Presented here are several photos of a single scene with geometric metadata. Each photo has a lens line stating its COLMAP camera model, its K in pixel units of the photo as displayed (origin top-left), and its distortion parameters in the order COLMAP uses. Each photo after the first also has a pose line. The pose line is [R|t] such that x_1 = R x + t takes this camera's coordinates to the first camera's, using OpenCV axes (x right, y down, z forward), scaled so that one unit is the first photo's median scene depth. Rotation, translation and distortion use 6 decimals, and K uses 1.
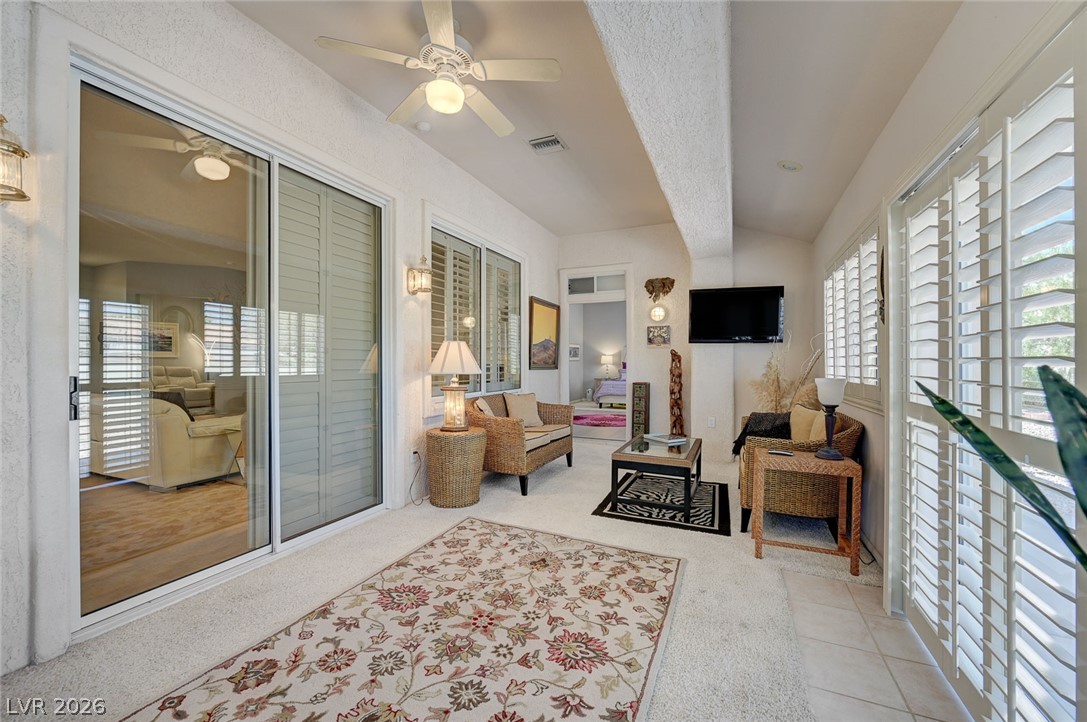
lens RADIAL K [[436.6, 0, 547.1], [0, 436.6, 368.0], [0, 0, 1]] dist [-0.007436, 0.000275]
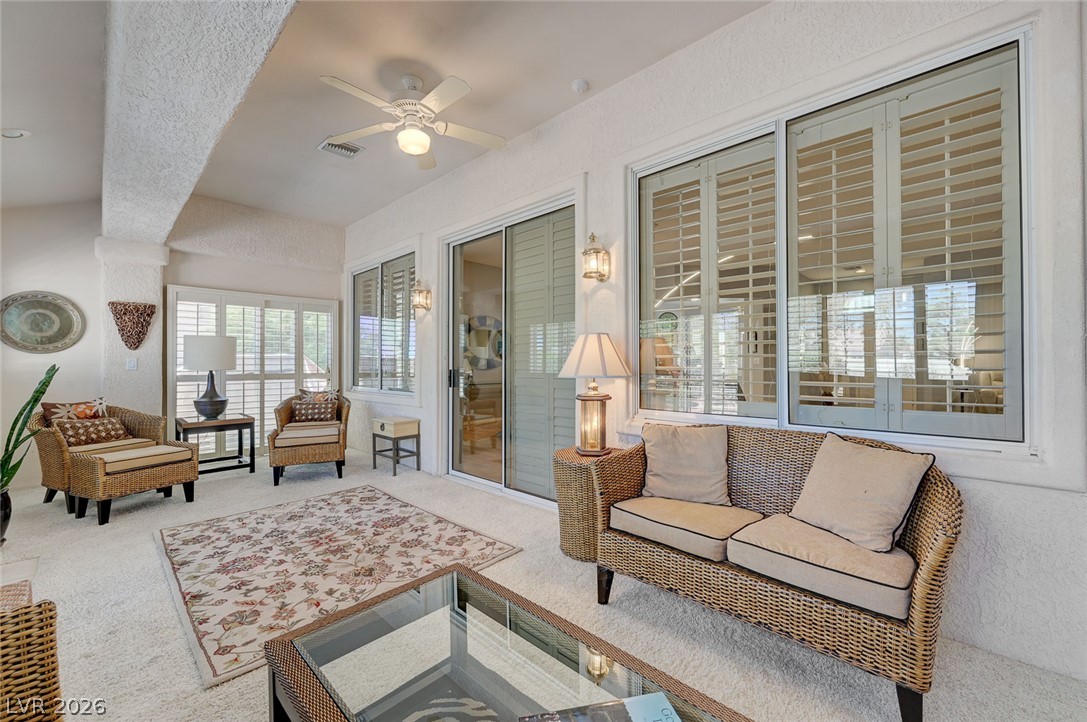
lens RADIAL K [[436.6, 0, 547.1], [0, 436.6, 368.0], [0, 0, 1]] dist [-0.007436, 0.000275]
pose [[-0.348902, 0.008483, -0.937121, 0.845444], [-0.006663, 0.999911, 0.011532, -0.018621], [0.937136, 0.010268, -0.348814, 1.951494]]
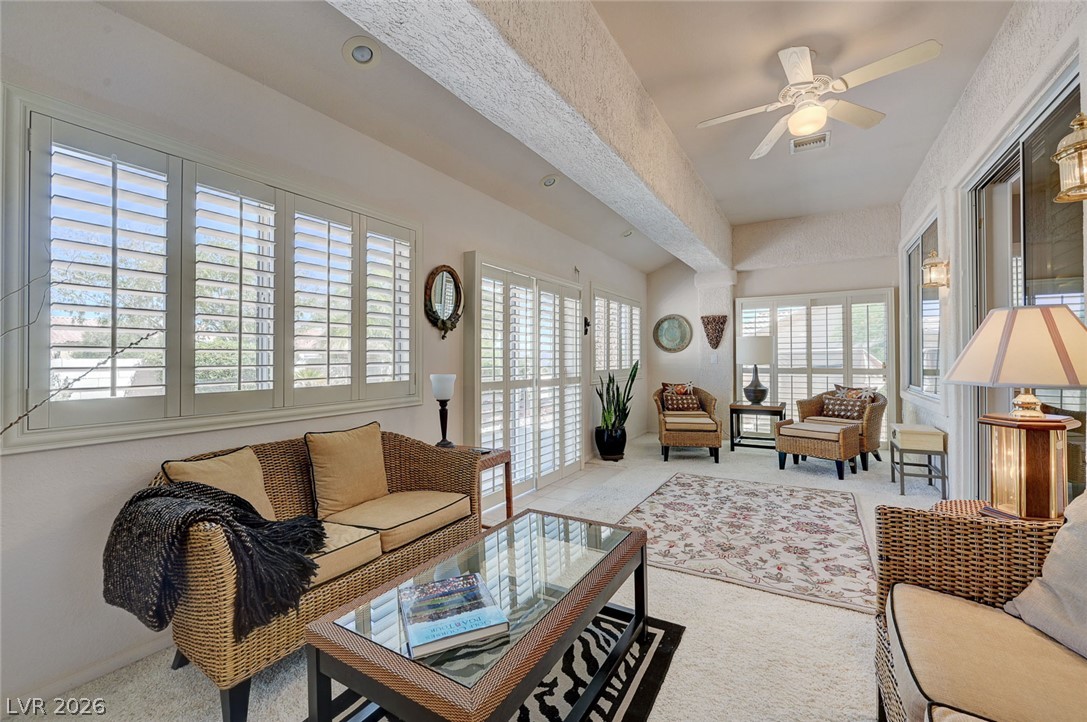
lens RADIAL K [[436.6, 0, 547.1], [0, 436.6, 368.0], [0, 0, 1]] dist [-0.007436, 0.000275]
pose [[-0.990012, 0.000299, 0.140981, 0.304502], [0.004210, 0.999614, 0.027444, -0.026601], [-0.140918, 0.027763, -0.989632, 2.410251]]
